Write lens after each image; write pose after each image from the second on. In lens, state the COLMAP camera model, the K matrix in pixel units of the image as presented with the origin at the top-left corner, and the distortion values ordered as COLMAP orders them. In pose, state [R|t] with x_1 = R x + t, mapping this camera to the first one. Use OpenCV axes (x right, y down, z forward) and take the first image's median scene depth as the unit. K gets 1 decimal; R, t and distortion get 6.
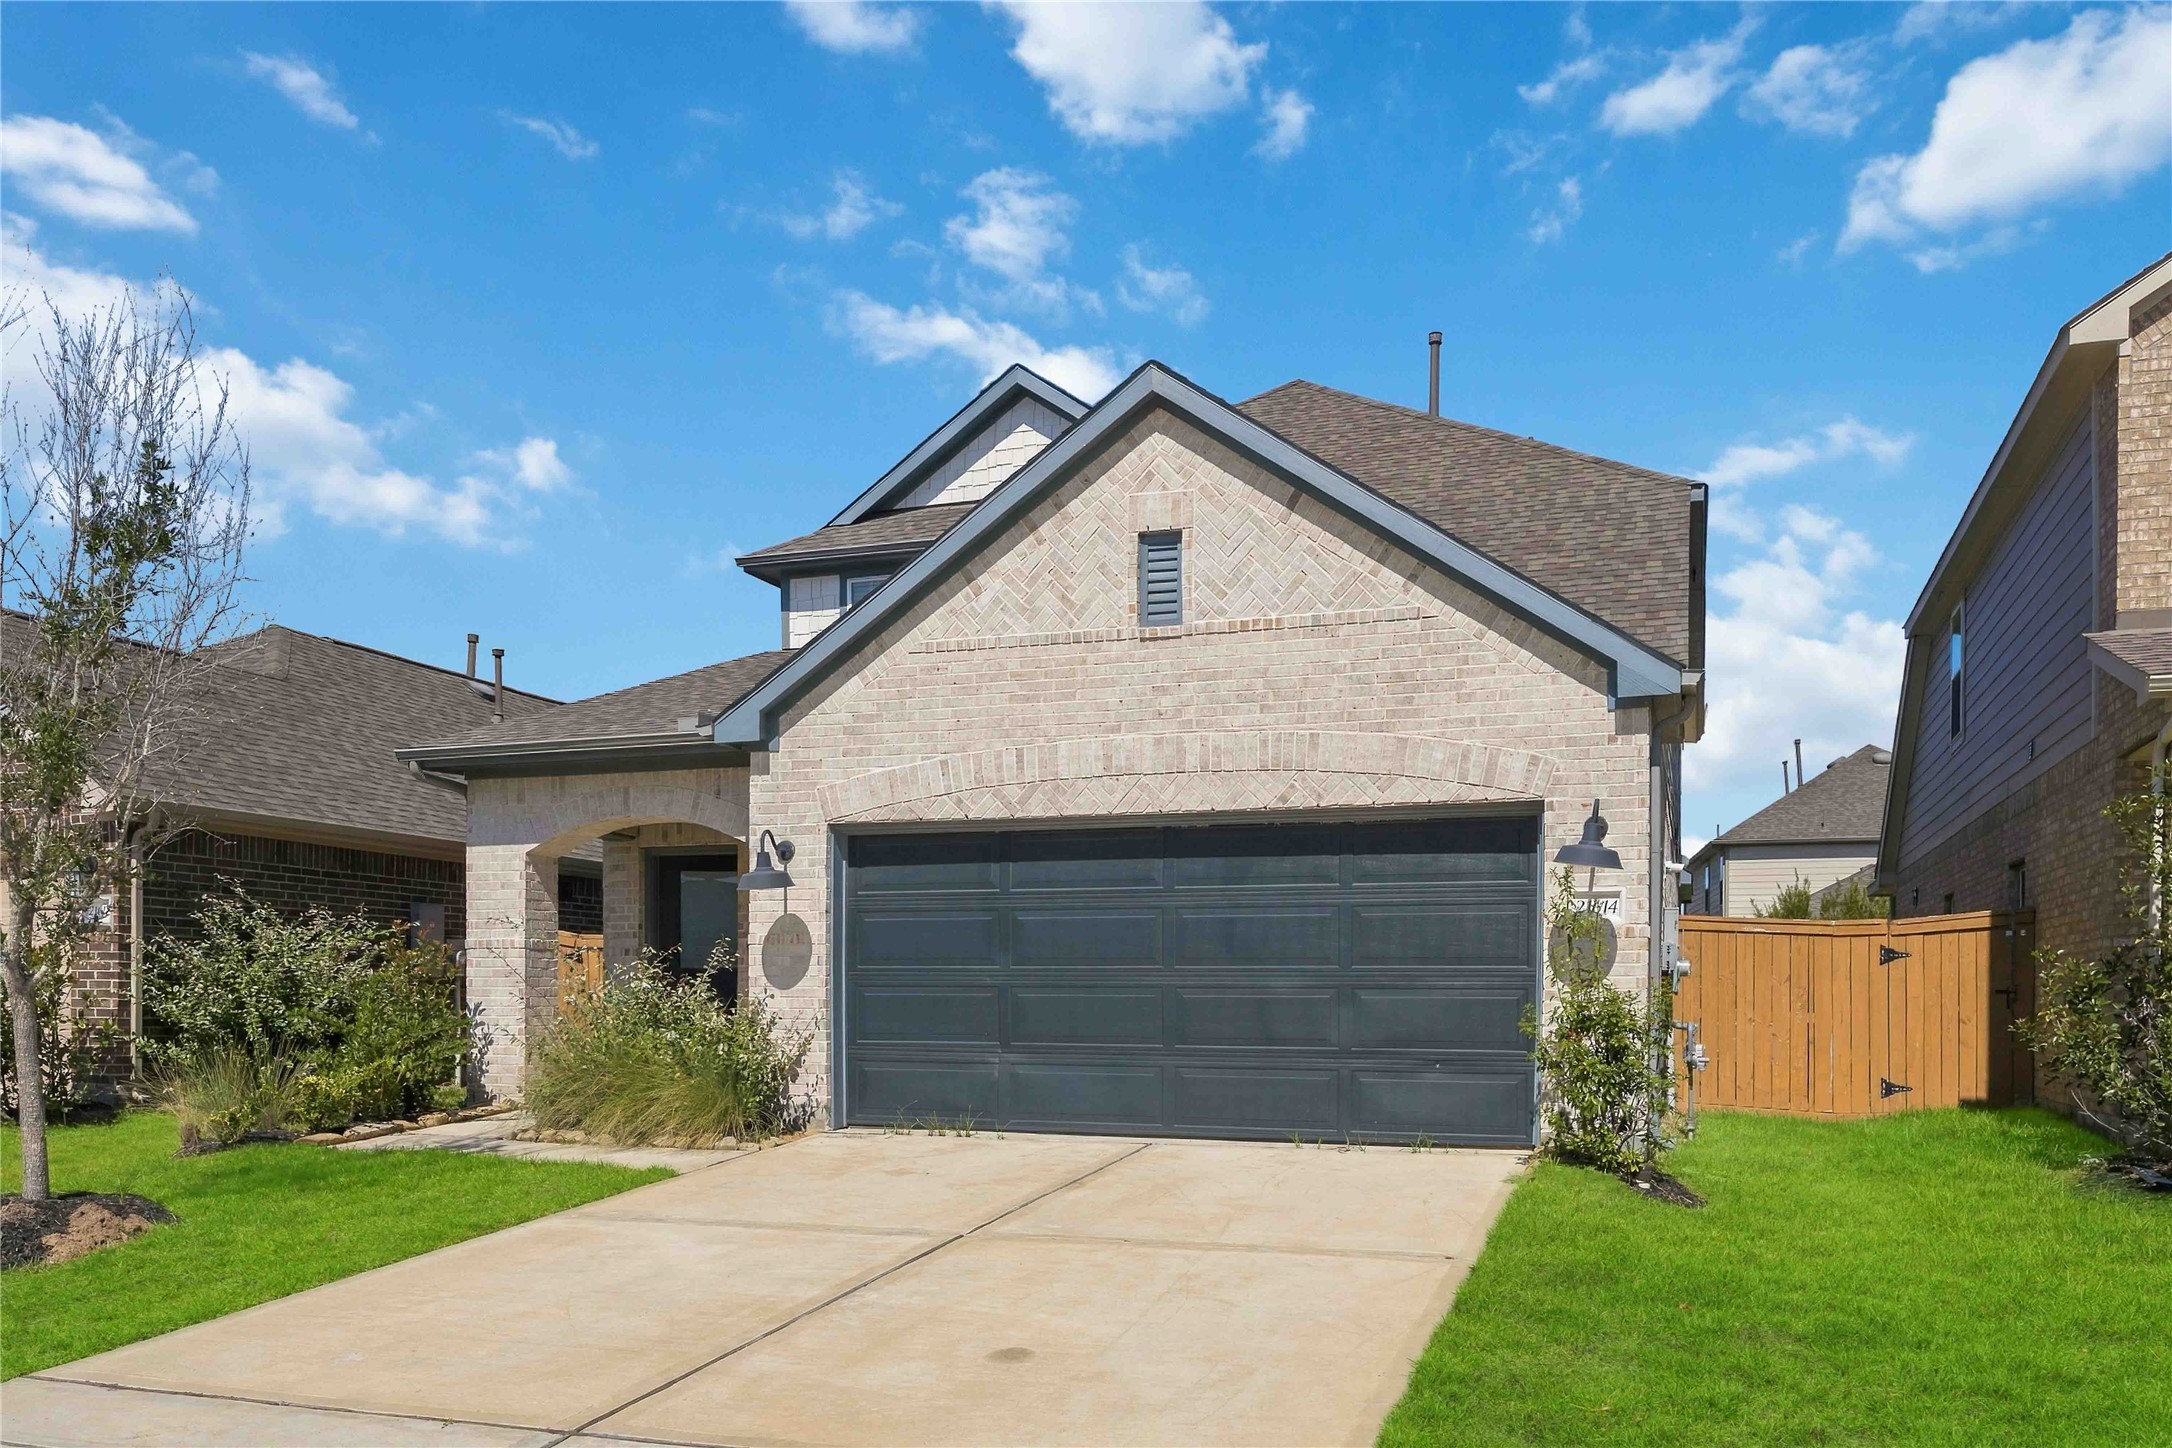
lens RADIAL K [[1706.8, 0, 1086.0], [0, 1706.8, 724.0], [0, 0, 1]] dist [-0.004760, -0.004441]
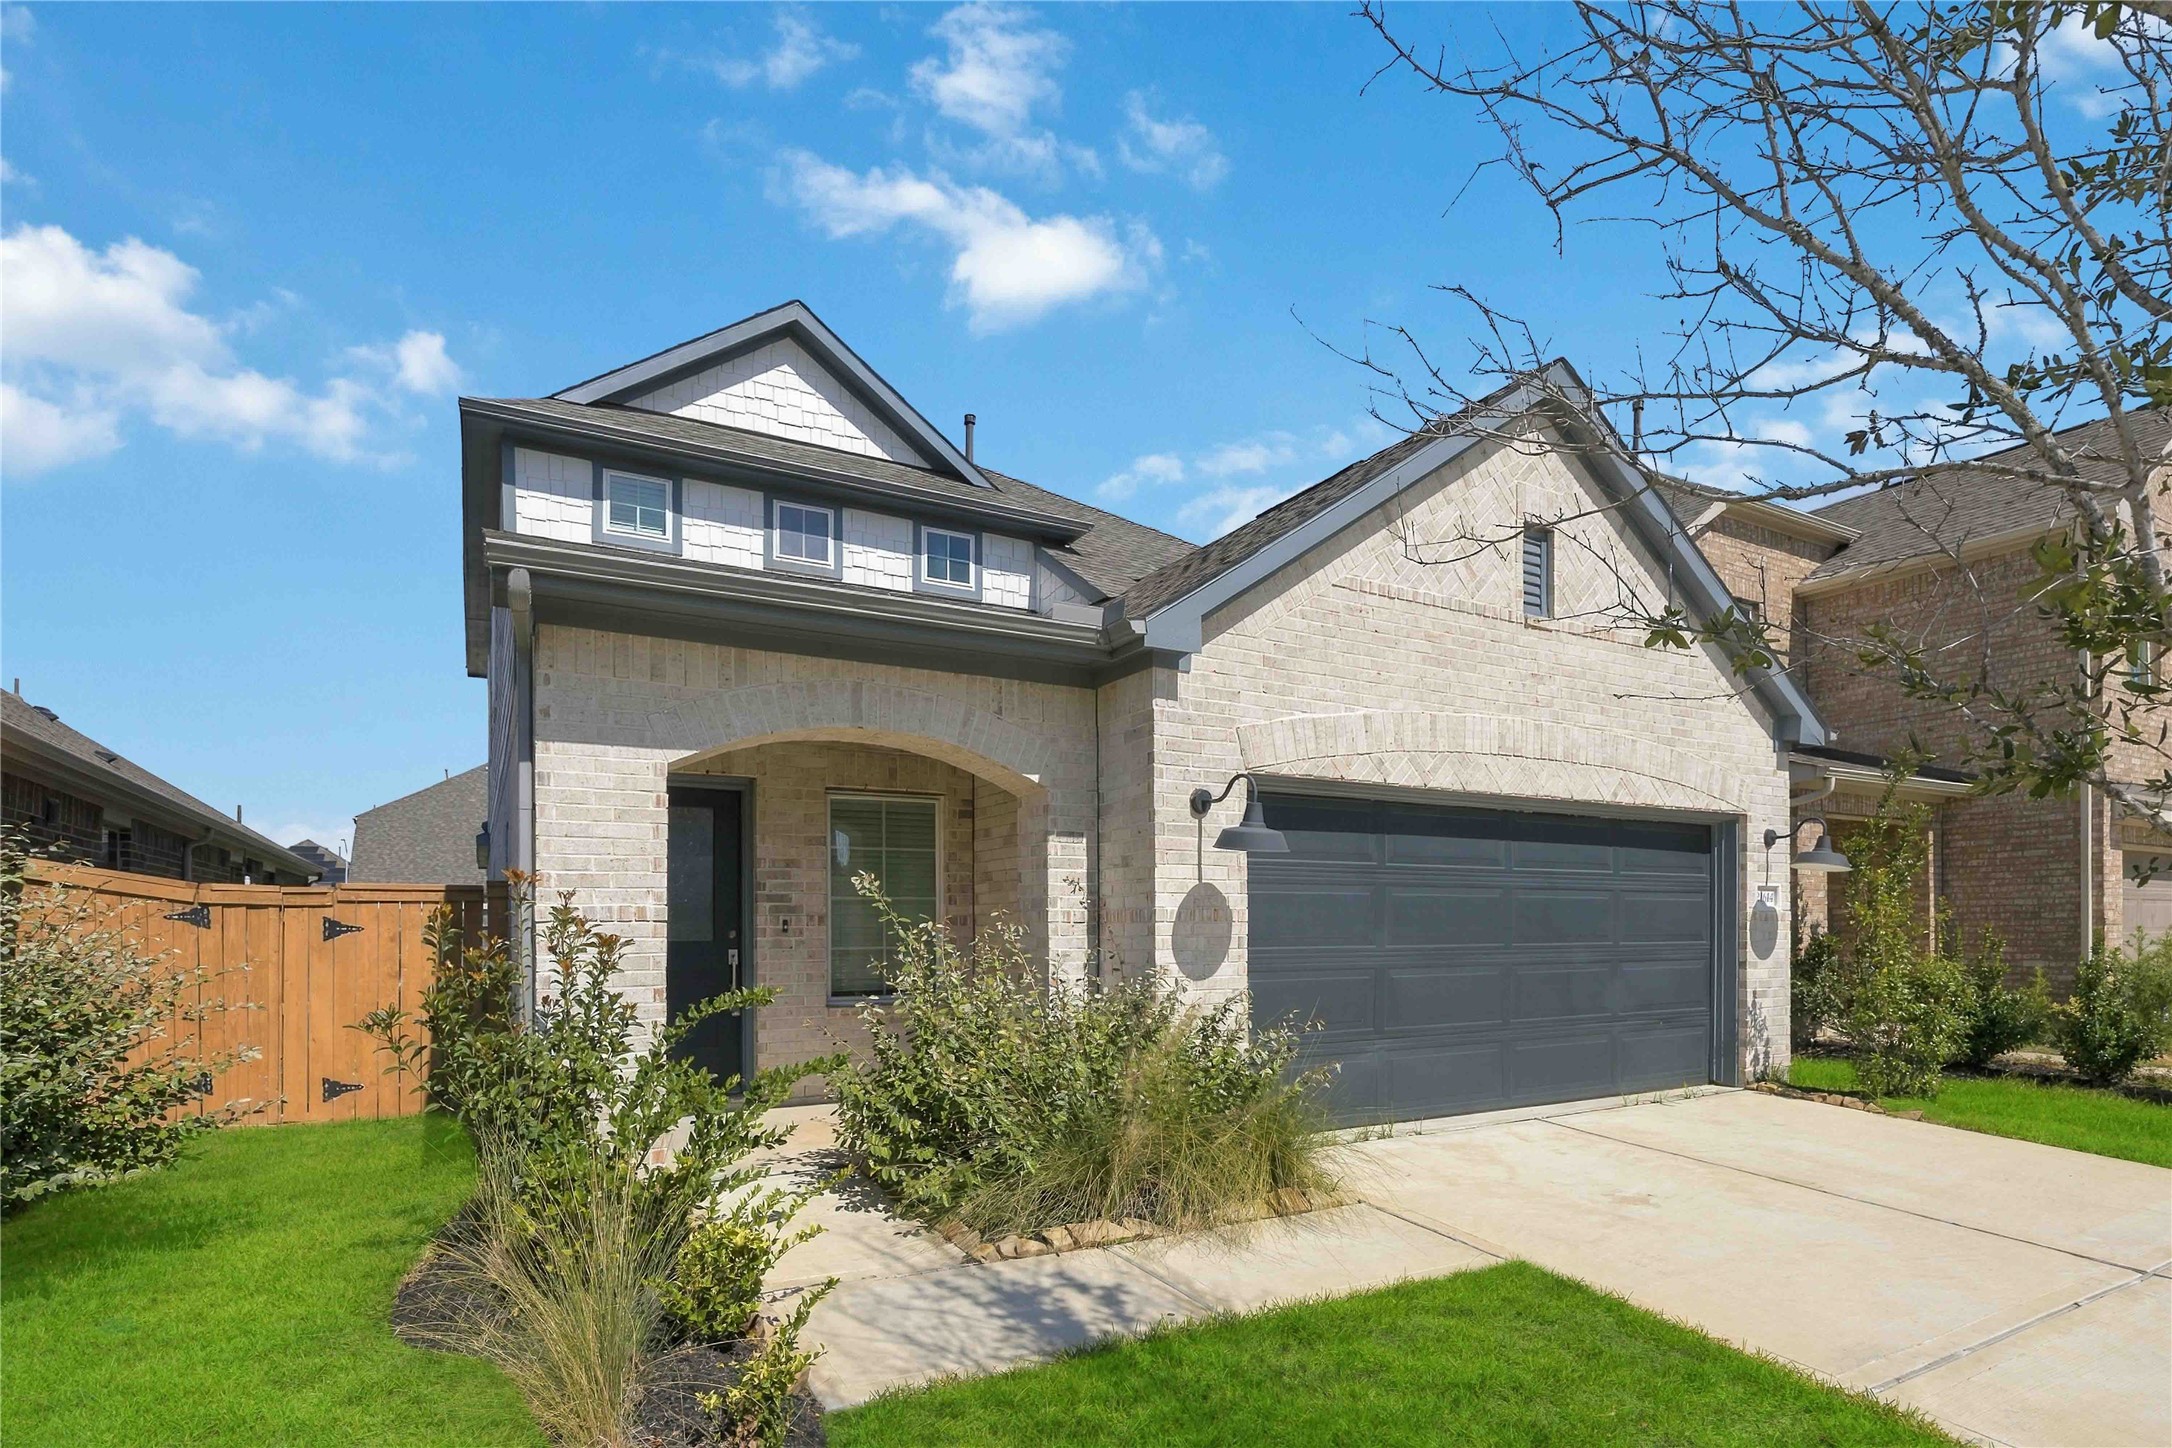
lens RADIAL K [[1095.9, 0, 1082.5], [0, 1095.9, 807.3], [0, 0, 1]] dist [-0.015608, 0.000173]
pose [[0.660108, 0.076178, 0.747298, -0.612600], [-0.114640, 0.993407, -0.000002, 0.087292], [-0.742371, -0.085669, 0.664489, 0.745160]]
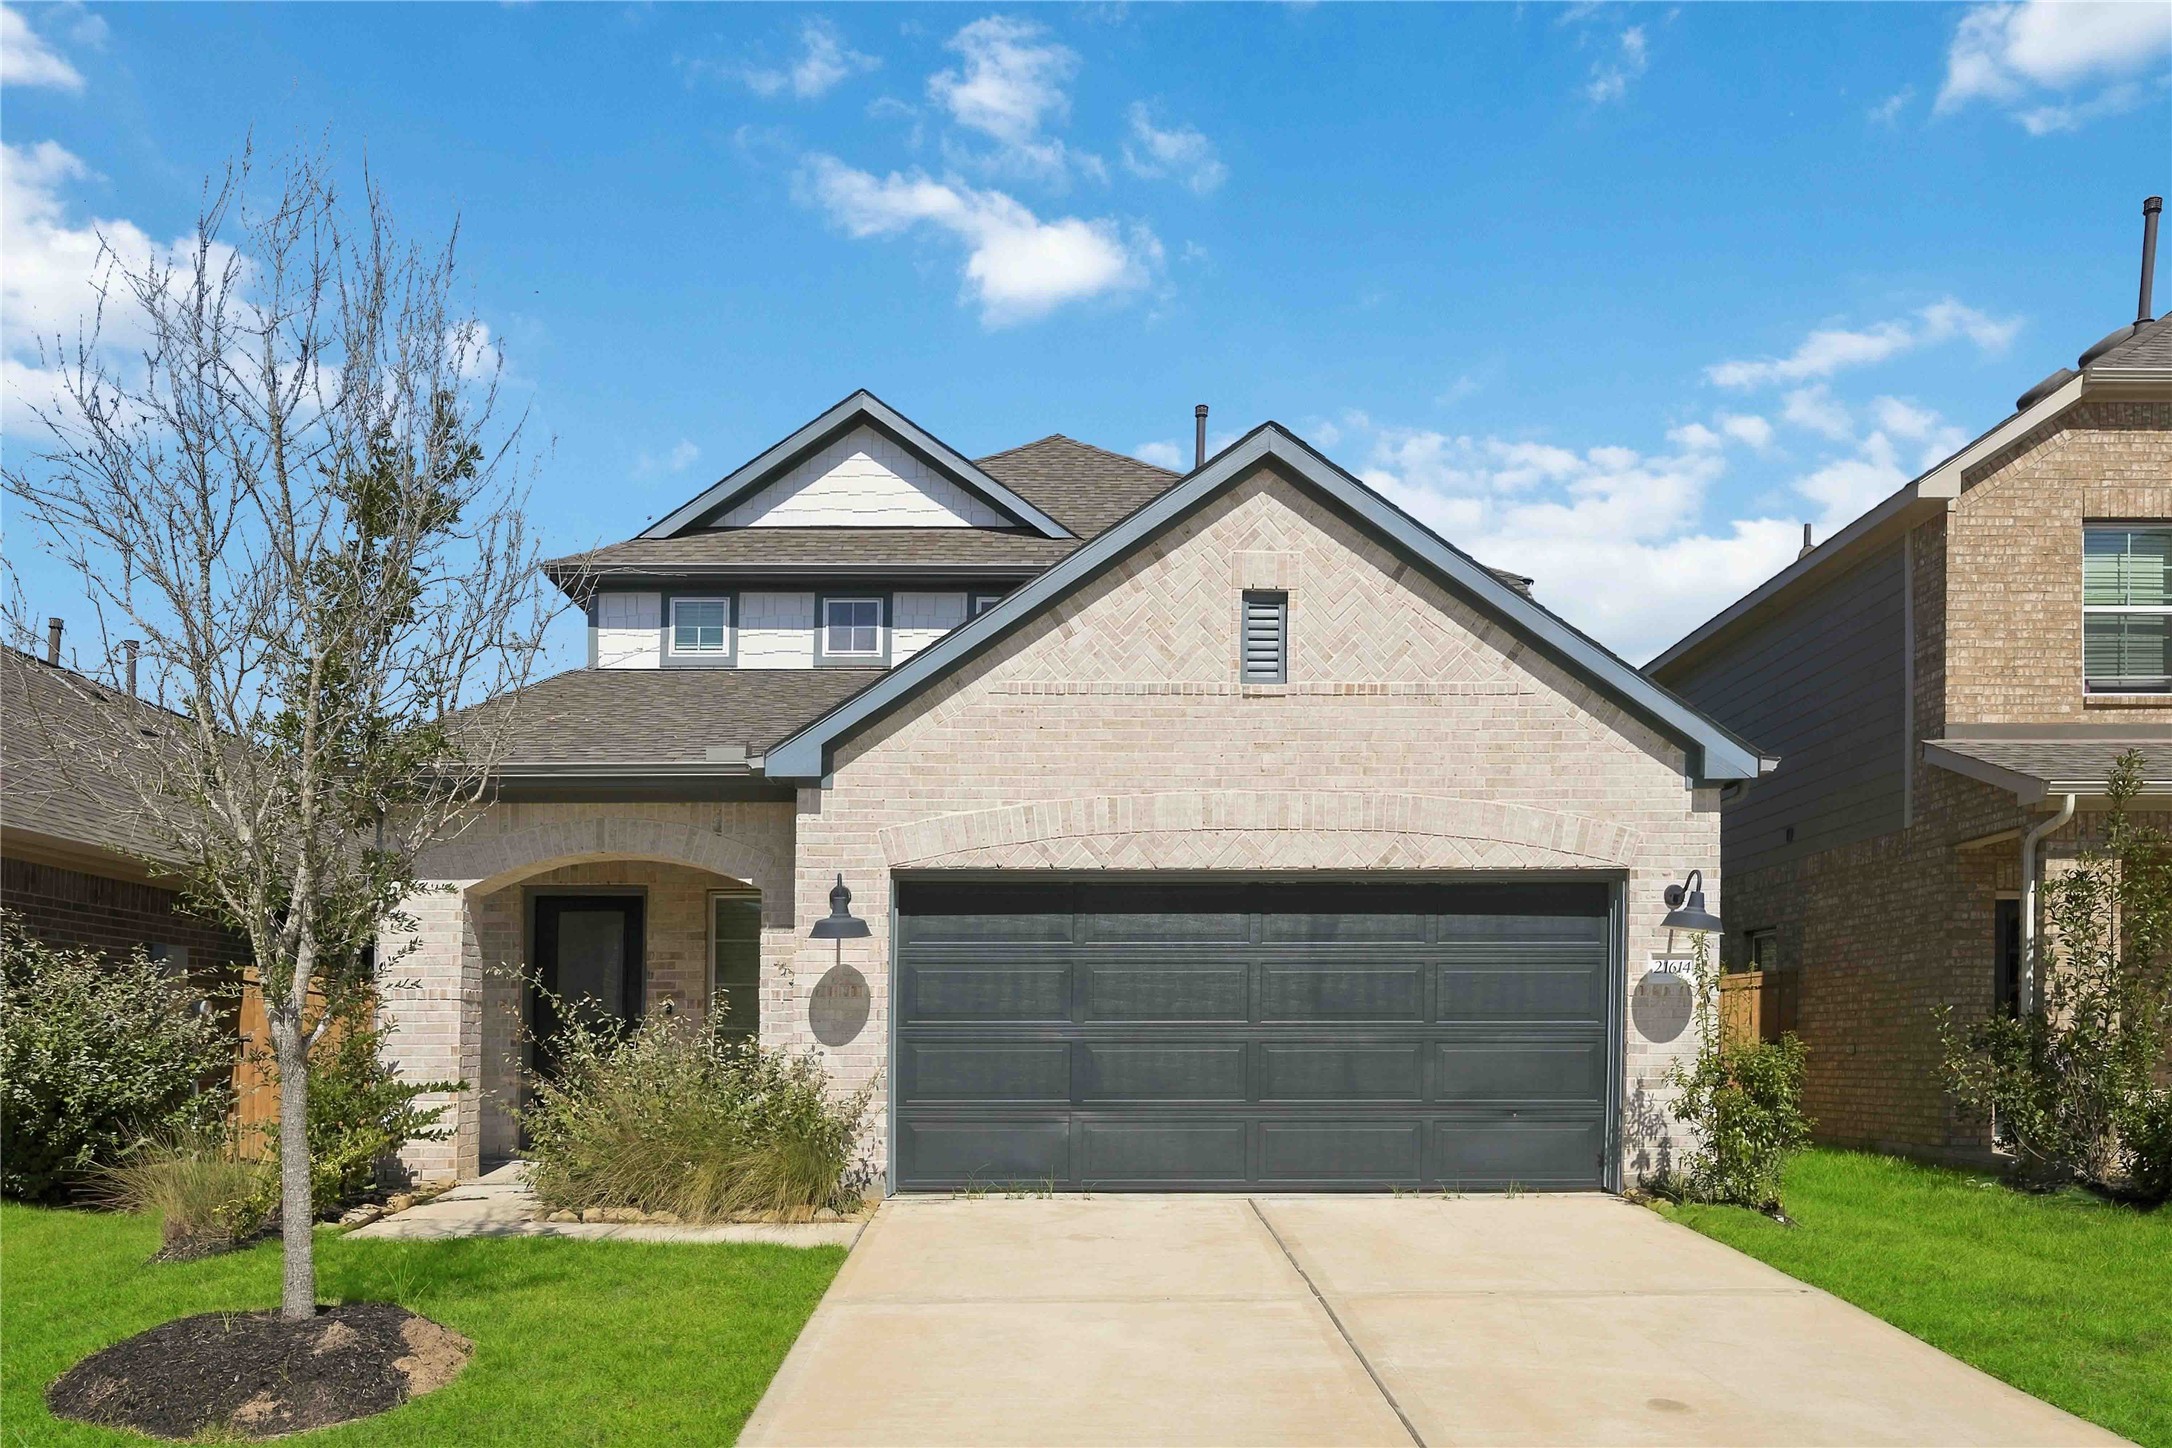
lens RADIAL K [[1724.0, 0, 1110.0], [0, 1724.0, 733.5], [0, 0, 1]] dist [-0.008623, 0.000089]
pose [[0.936984, 0.057253, 0.344650, -0.385095], [-0.049929, 0.998299, -0.030099, 0.007138], [-0.345787, 0.010994, 0.938249, 0.072837]]
